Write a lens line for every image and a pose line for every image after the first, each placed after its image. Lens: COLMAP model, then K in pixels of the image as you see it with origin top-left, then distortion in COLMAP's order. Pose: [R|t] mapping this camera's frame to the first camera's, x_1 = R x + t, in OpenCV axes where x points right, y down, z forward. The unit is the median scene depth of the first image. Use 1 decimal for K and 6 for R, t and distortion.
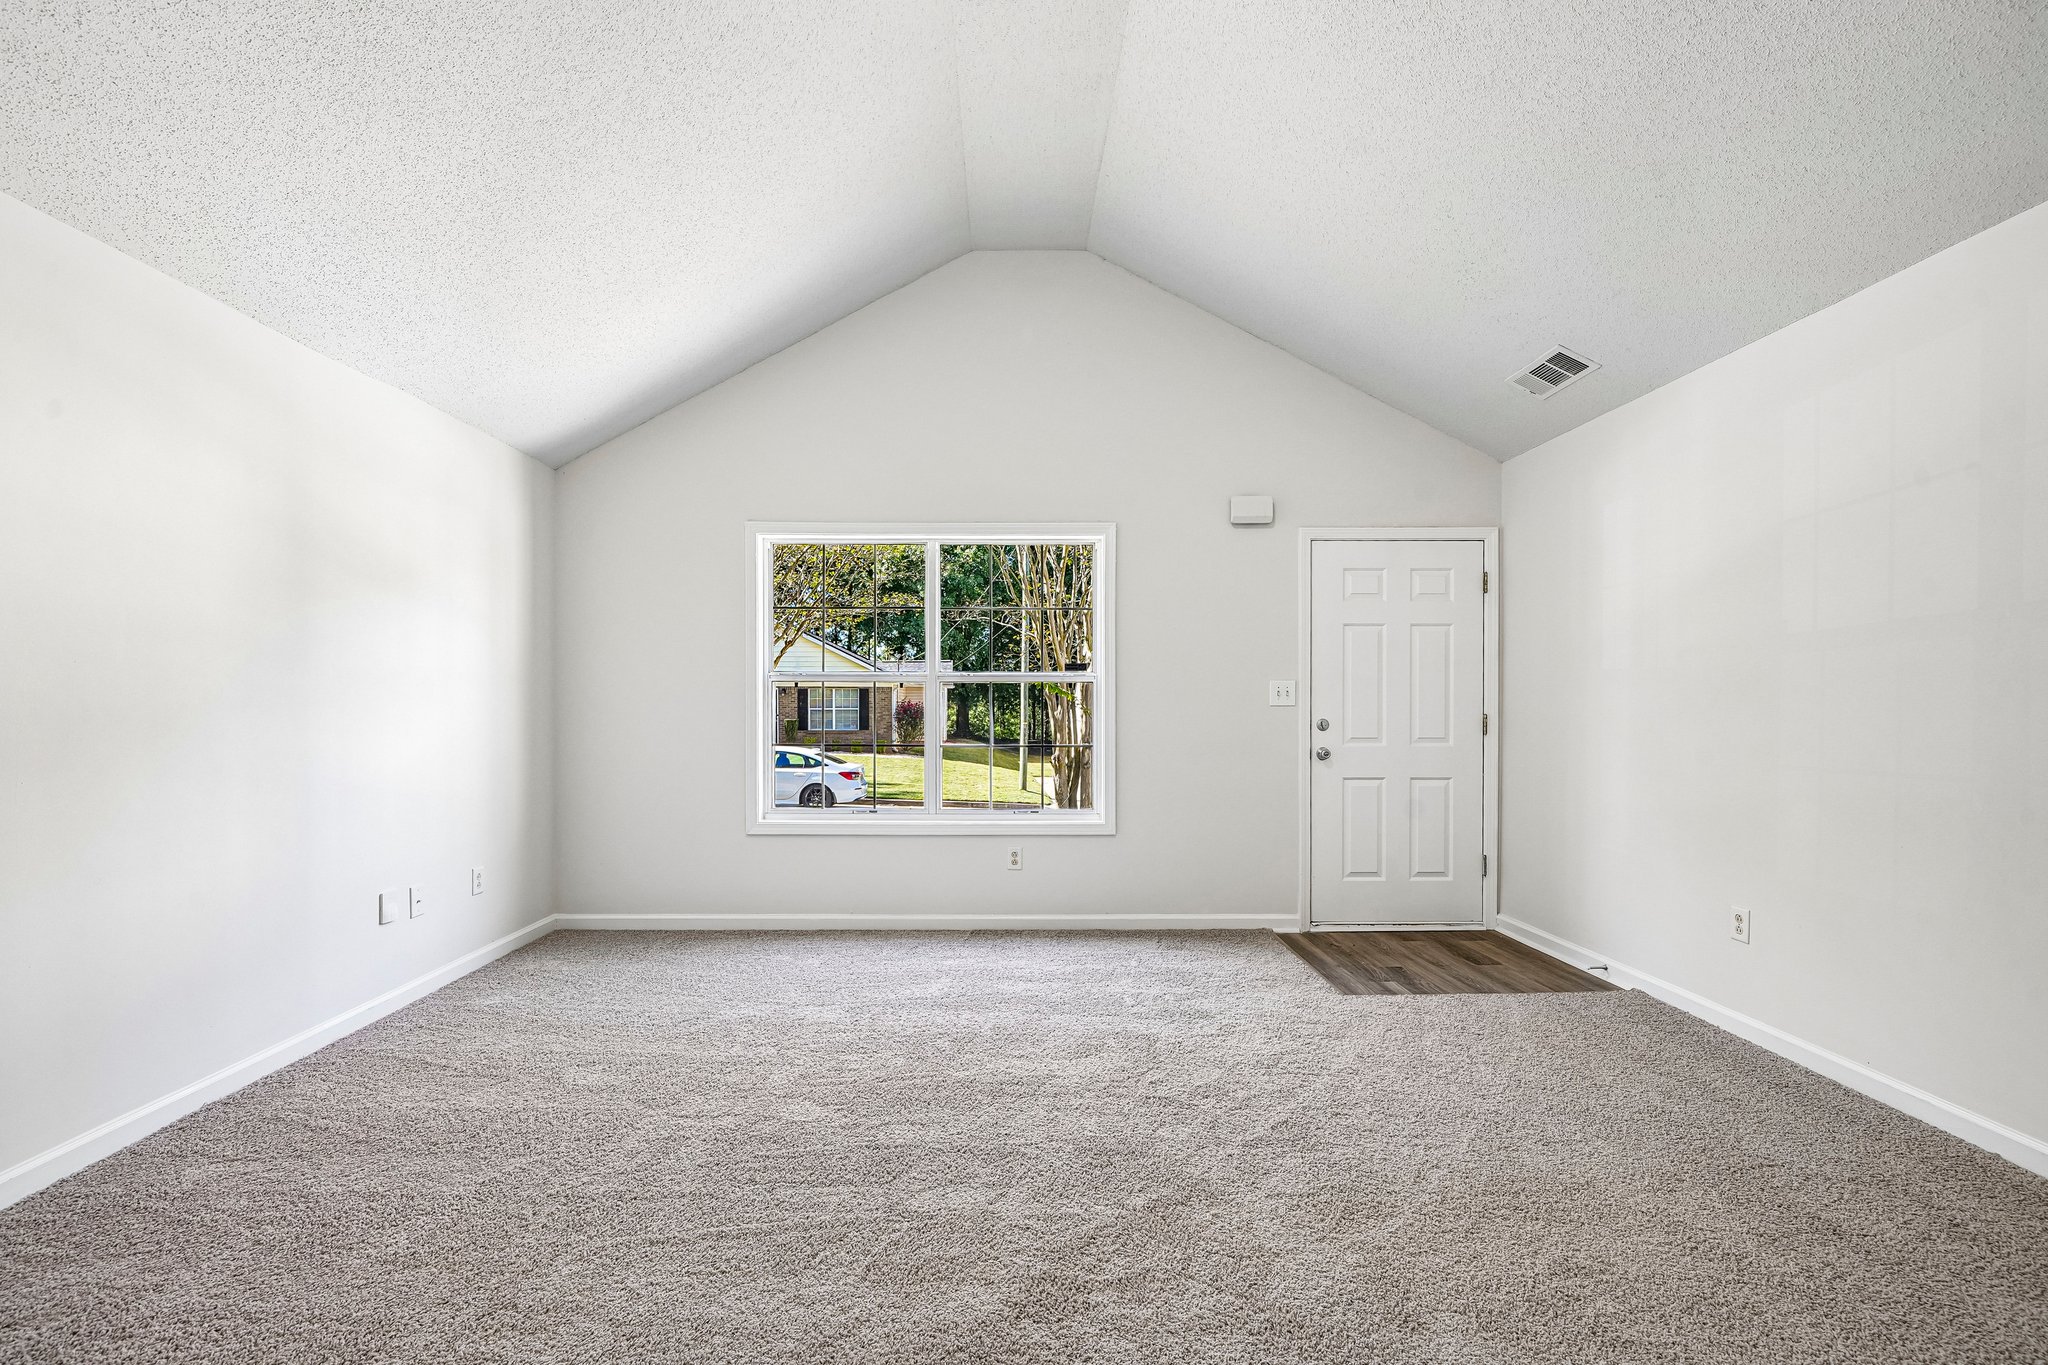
lens RADIAL K [[836.7, 0, 1028.6], [0, 836.7, 697.1], [0, 0, 1]] dist [0.000400, 0.000206]
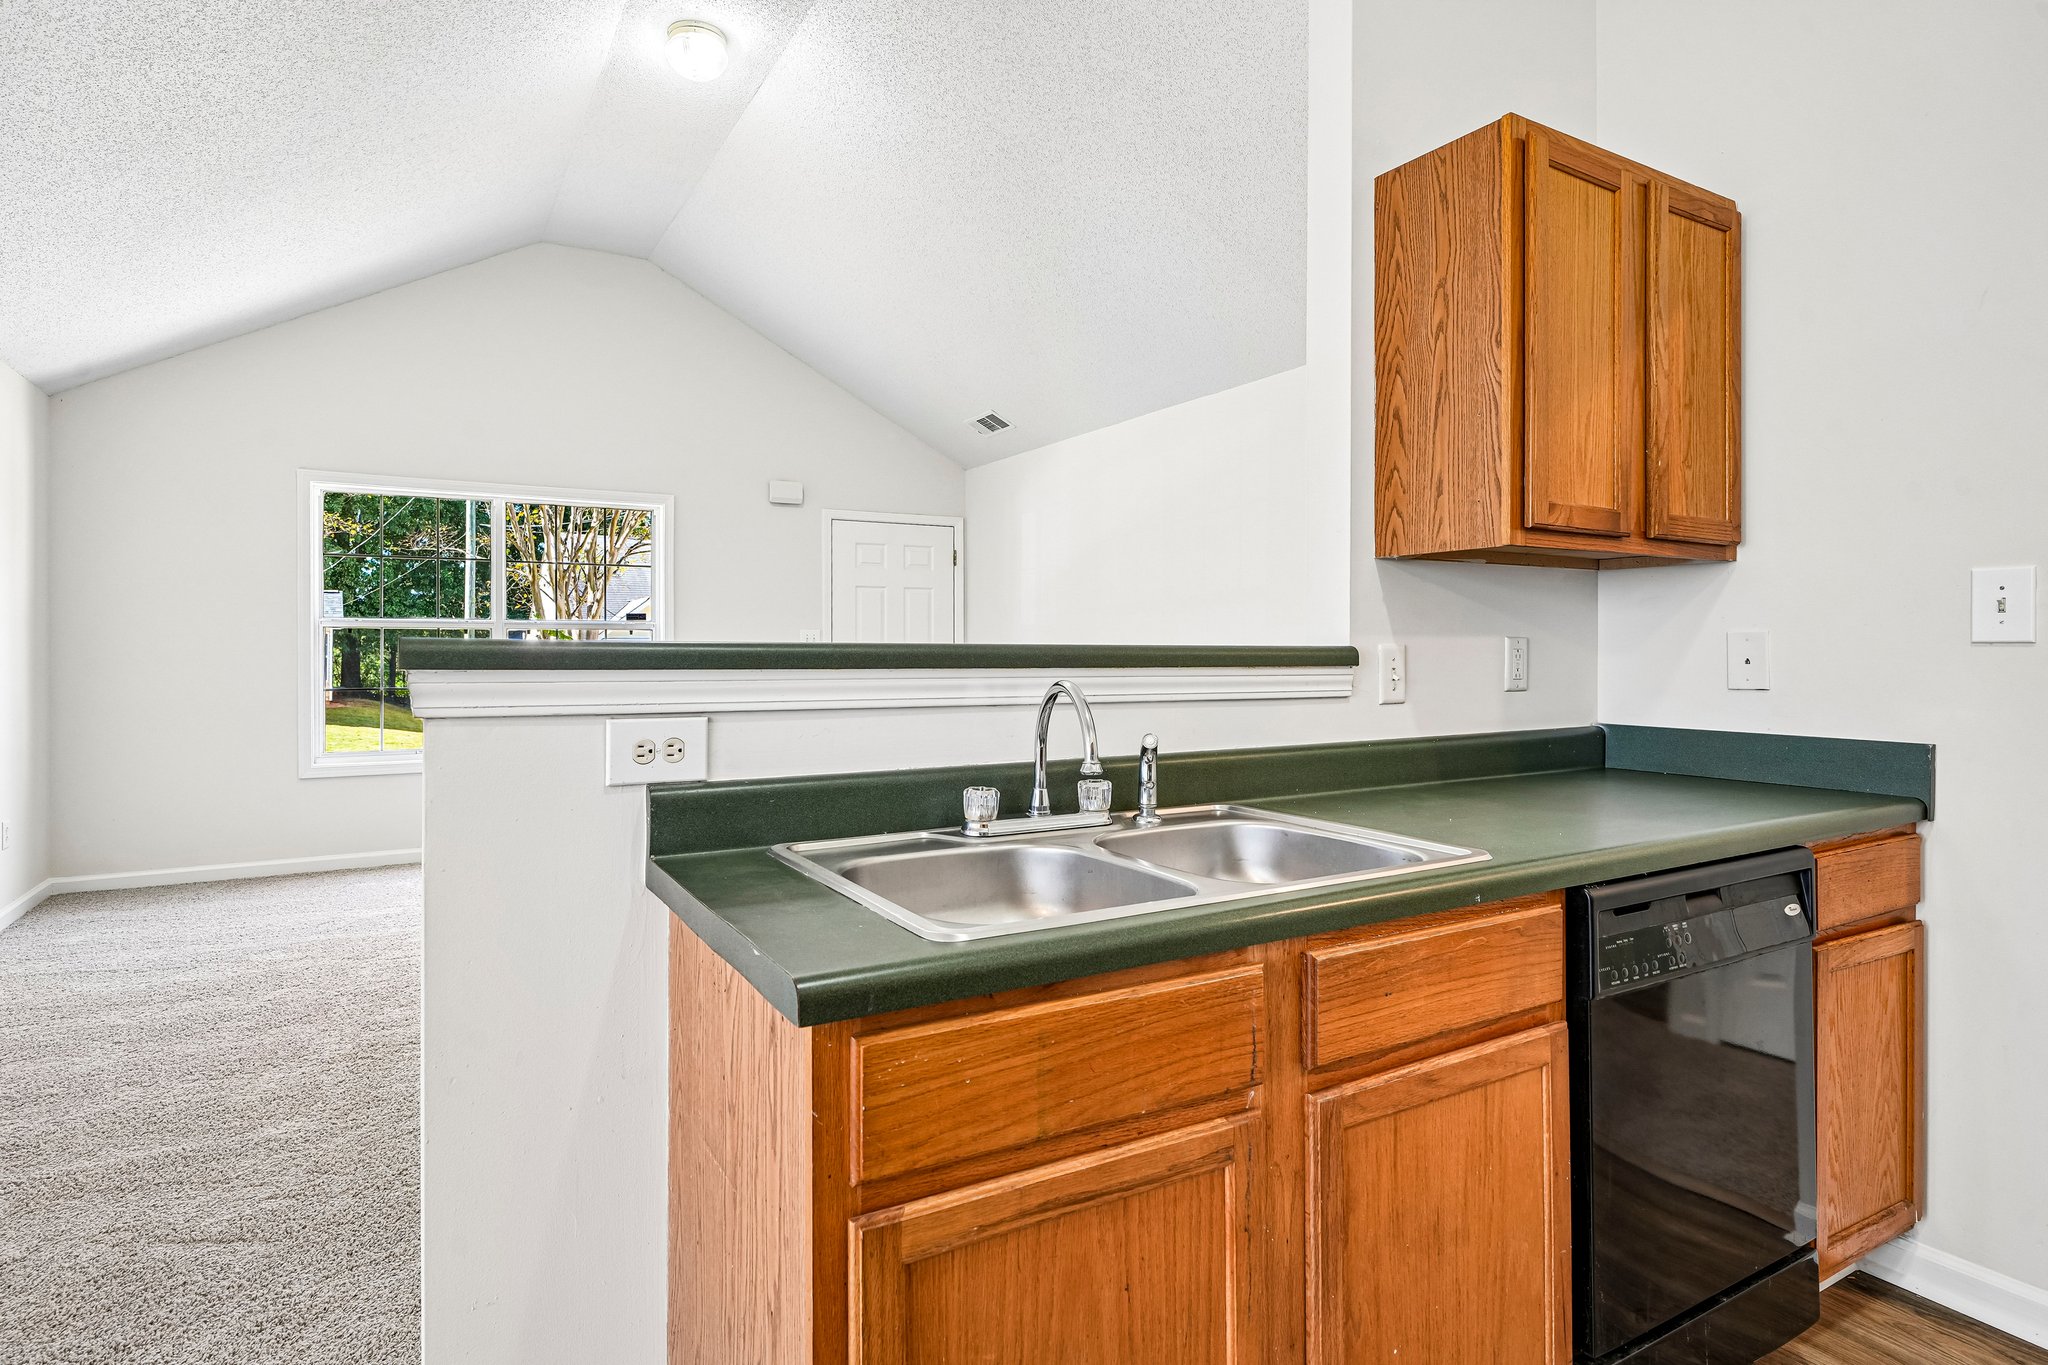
lens RADIAL K [[1069.8, 0, 1021.9], [0, 1069.8, 663.6], [0, 0, 1]] dist [-0.001539, -0.000276]
pose [[0.865237, -0.009996, 0.501263, -0.232471], [-0.000802, 0.999772, 0.021322, -0.003415], [-0.501362, -0.018850, 0.865032, -0.562516]]
